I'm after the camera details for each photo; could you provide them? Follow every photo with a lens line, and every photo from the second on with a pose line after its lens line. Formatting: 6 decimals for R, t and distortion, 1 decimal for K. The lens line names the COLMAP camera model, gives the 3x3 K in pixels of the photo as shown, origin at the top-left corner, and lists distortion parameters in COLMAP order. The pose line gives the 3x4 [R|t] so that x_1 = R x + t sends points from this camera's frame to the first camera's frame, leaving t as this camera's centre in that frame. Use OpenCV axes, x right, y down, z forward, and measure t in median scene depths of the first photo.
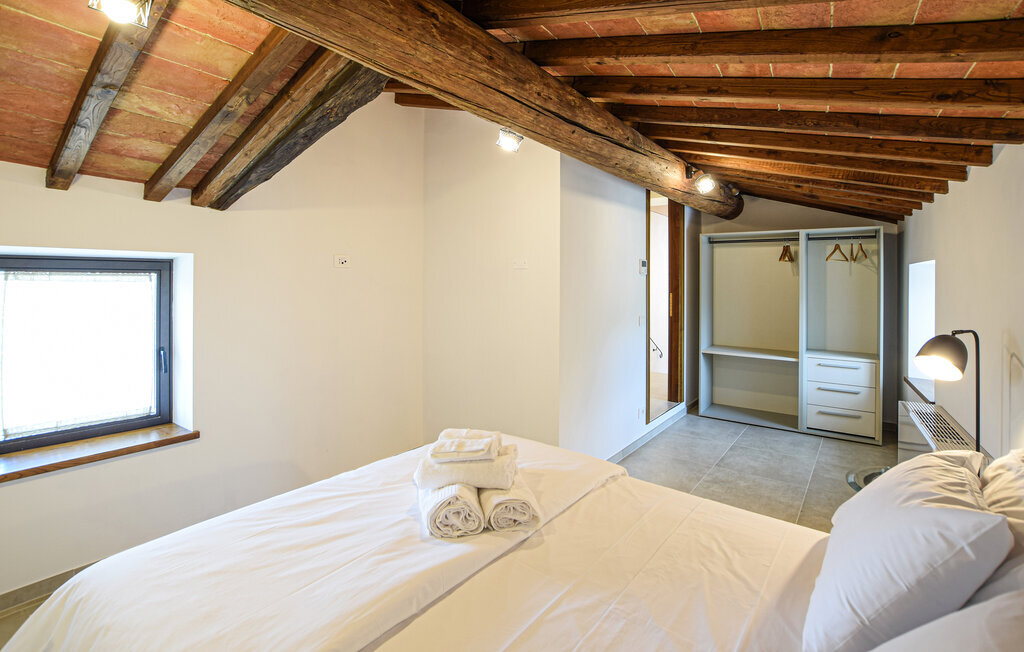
lens RADIAL K [[473.5, 0, 508.4], [0, 473.5, 269.6], [0, 0, 1]] dist [-0.032281, -0.000100]
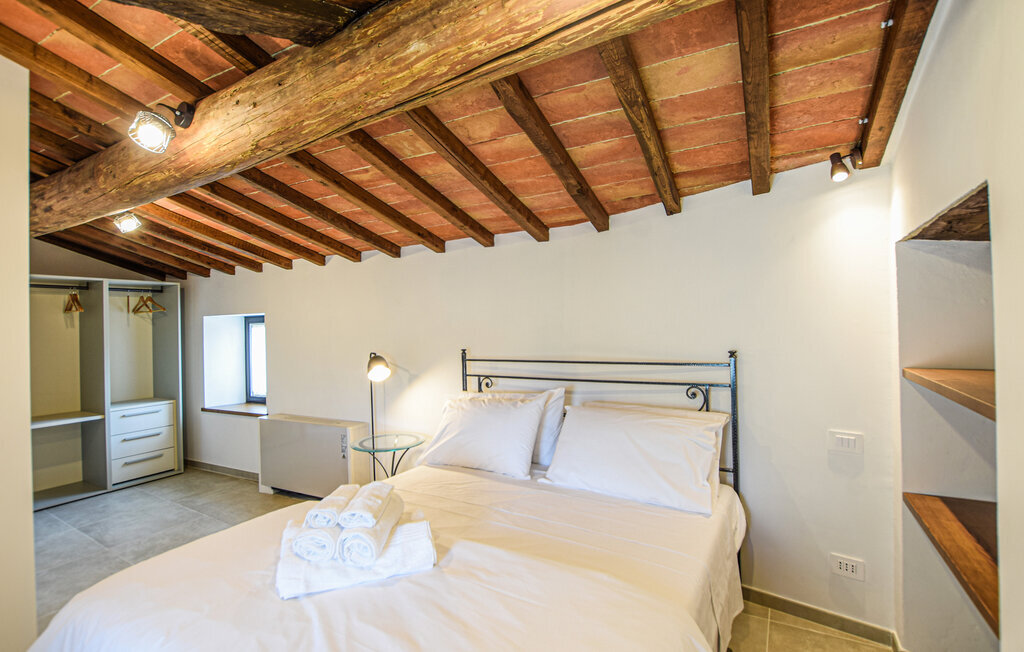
lens RADIAL K [[474.4, 0, 502.7], [0, 474.4, 303.5], [0, 0, 1]] dist [-0.029249, 0.000152]
pose [[-0.129297, 0.033642, 0.991035, -0.468221], [0.002015, 0.999431, -0.033664, -0.001869], [-0.991604, -0.002356, -0.129292, 0.355591]]
